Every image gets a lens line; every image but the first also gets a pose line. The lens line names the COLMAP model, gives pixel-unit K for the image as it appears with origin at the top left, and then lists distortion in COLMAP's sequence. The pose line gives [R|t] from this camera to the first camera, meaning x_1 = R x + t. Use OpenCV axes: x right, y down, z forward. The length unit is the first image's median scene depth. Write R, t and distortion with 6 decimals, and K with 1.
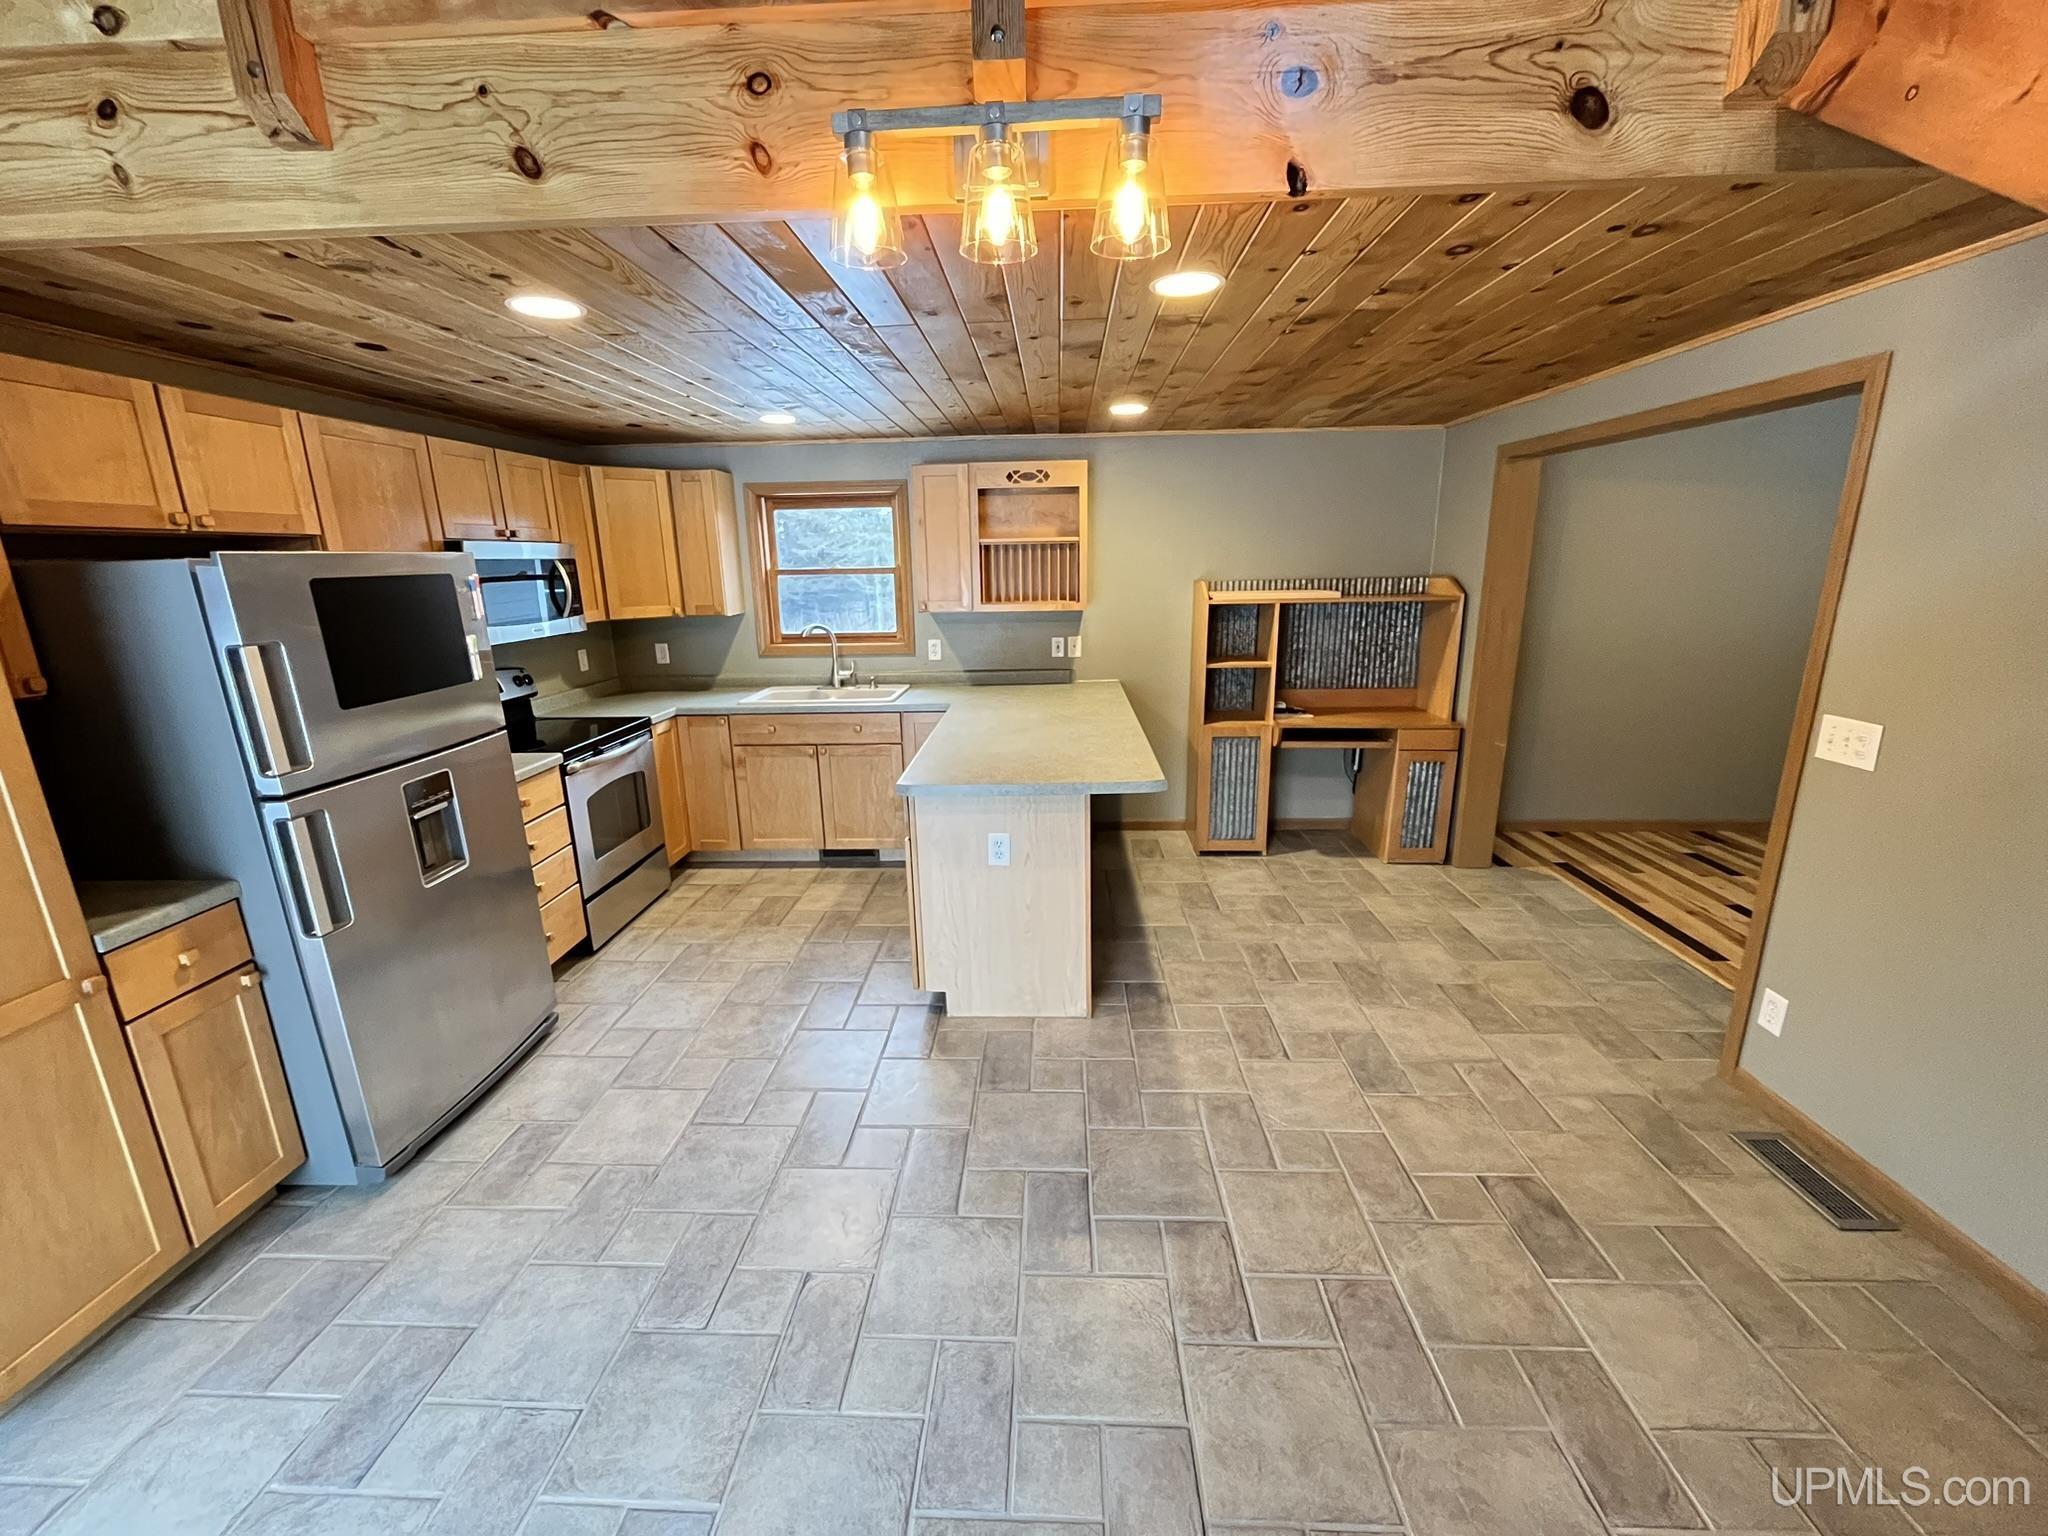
lens RADIAL K [[832.0, 0, 1019.6], [0, 832.0, 766.7], [0, 0, 1]] dist [-0.002481, -0.000254]
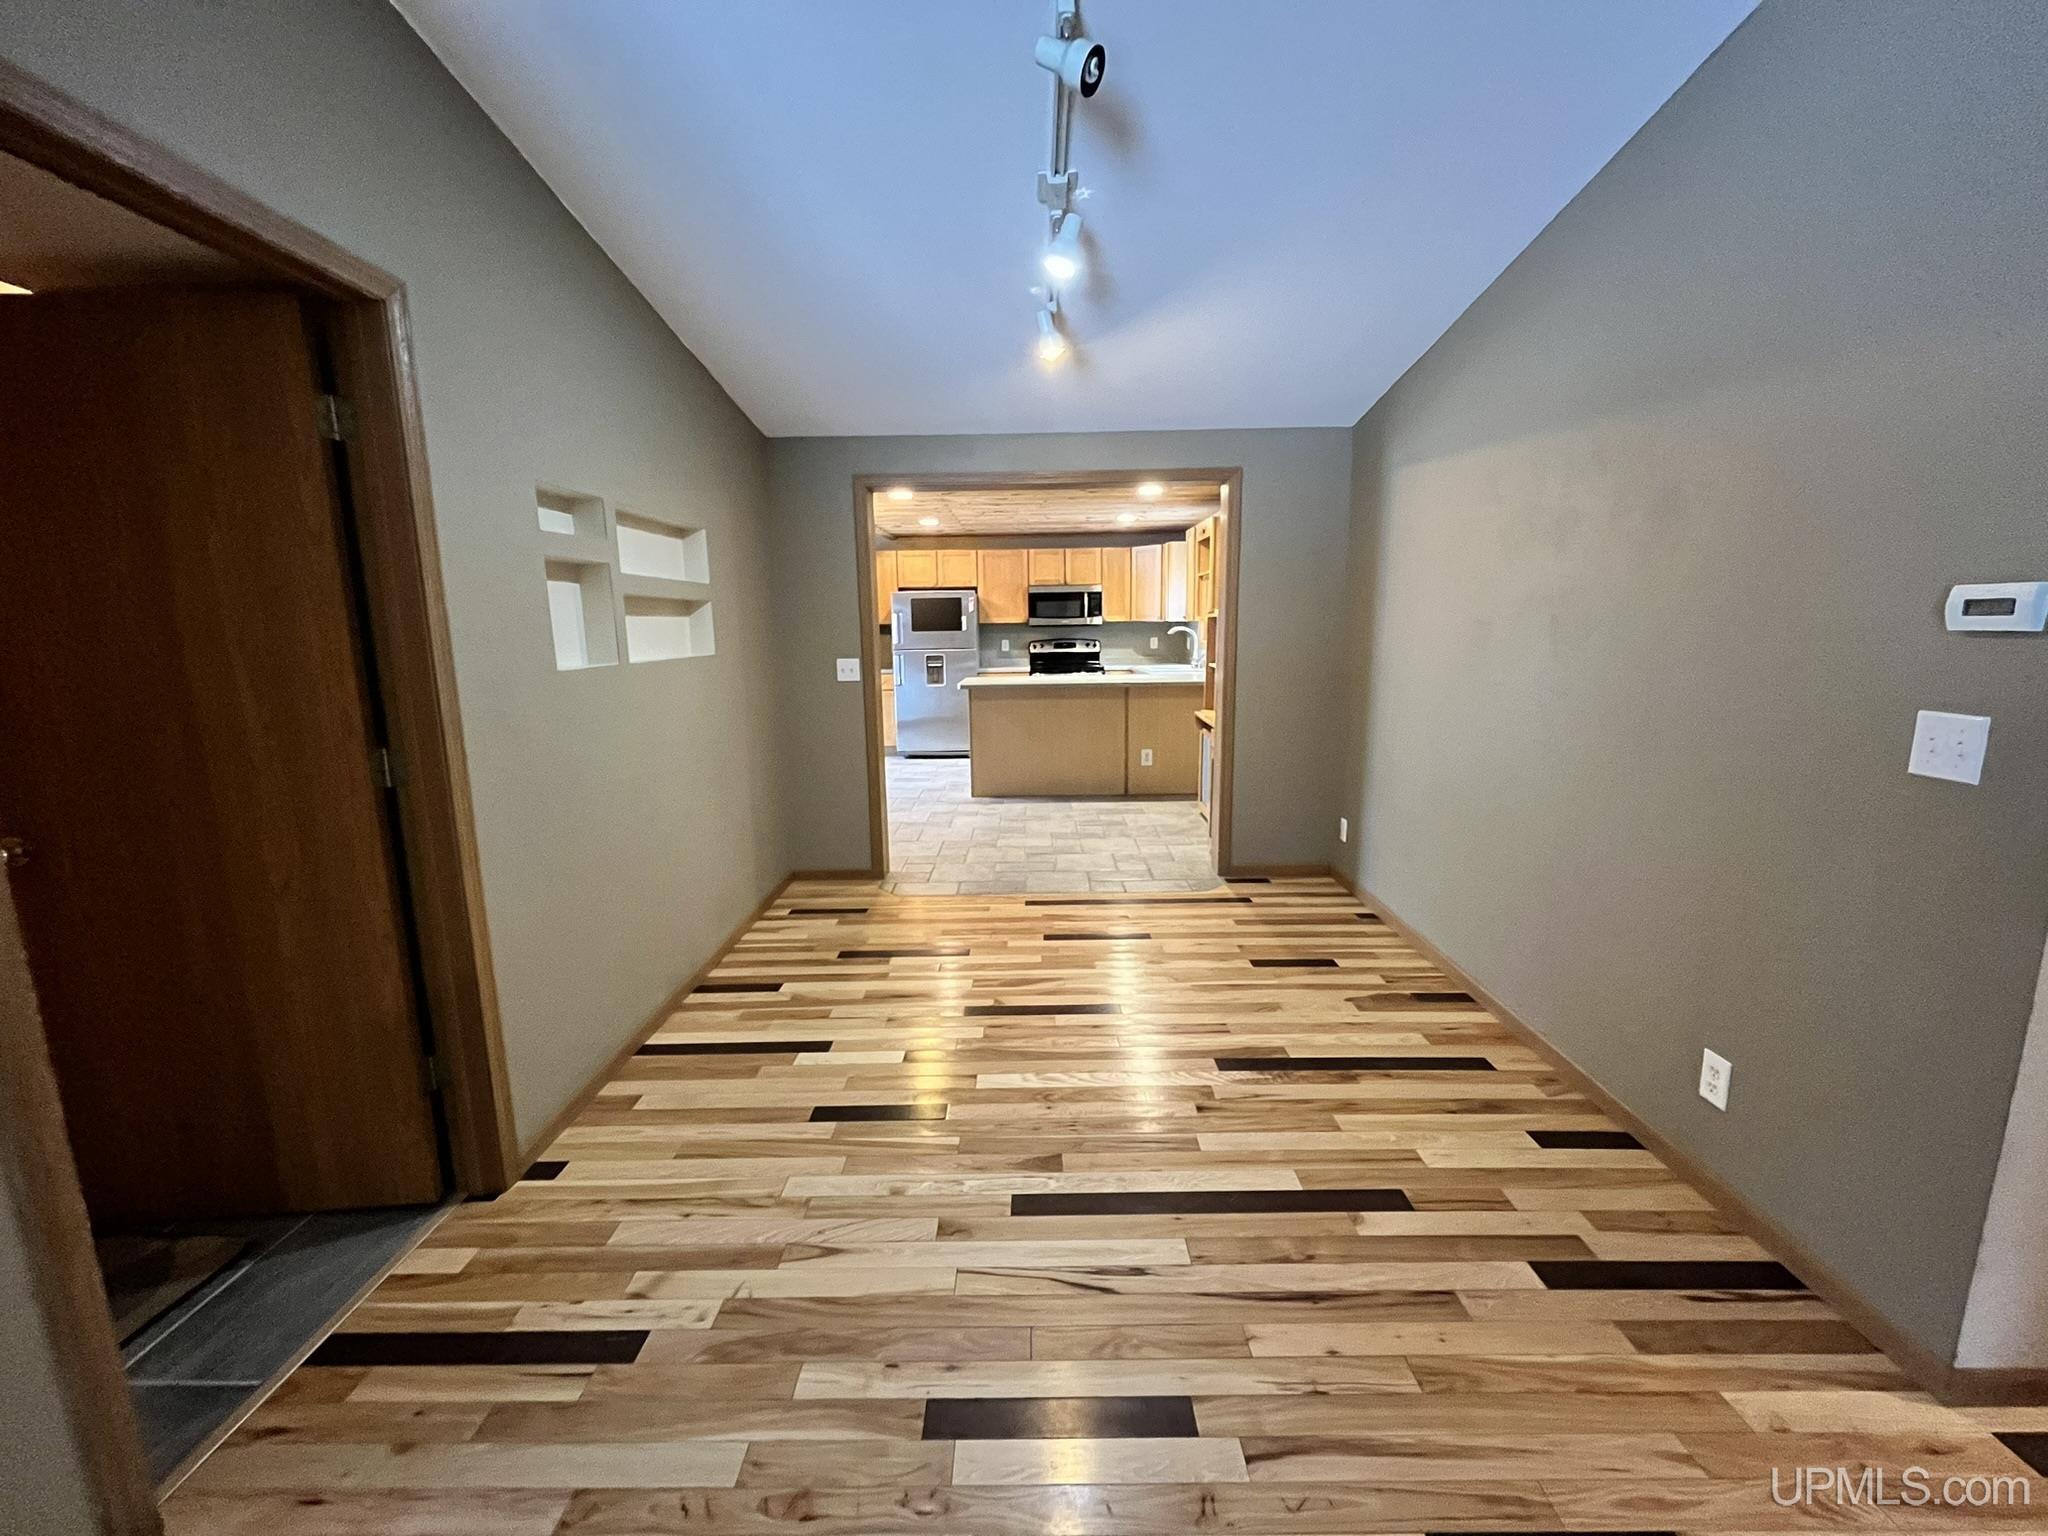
lens RADIAL K [[828.6, 0, 1024.0], [0, 828.6, 768.0], [0, 0, 1]] dist [-0.000103, 0.002853]
pose [[0.037030, 0.194601, -0.980183, 1.795316], [-0.231125, 0.955929, 0.181054, -0.160251], [0.972219, 0.219841, 0.080376, 0.757622]]
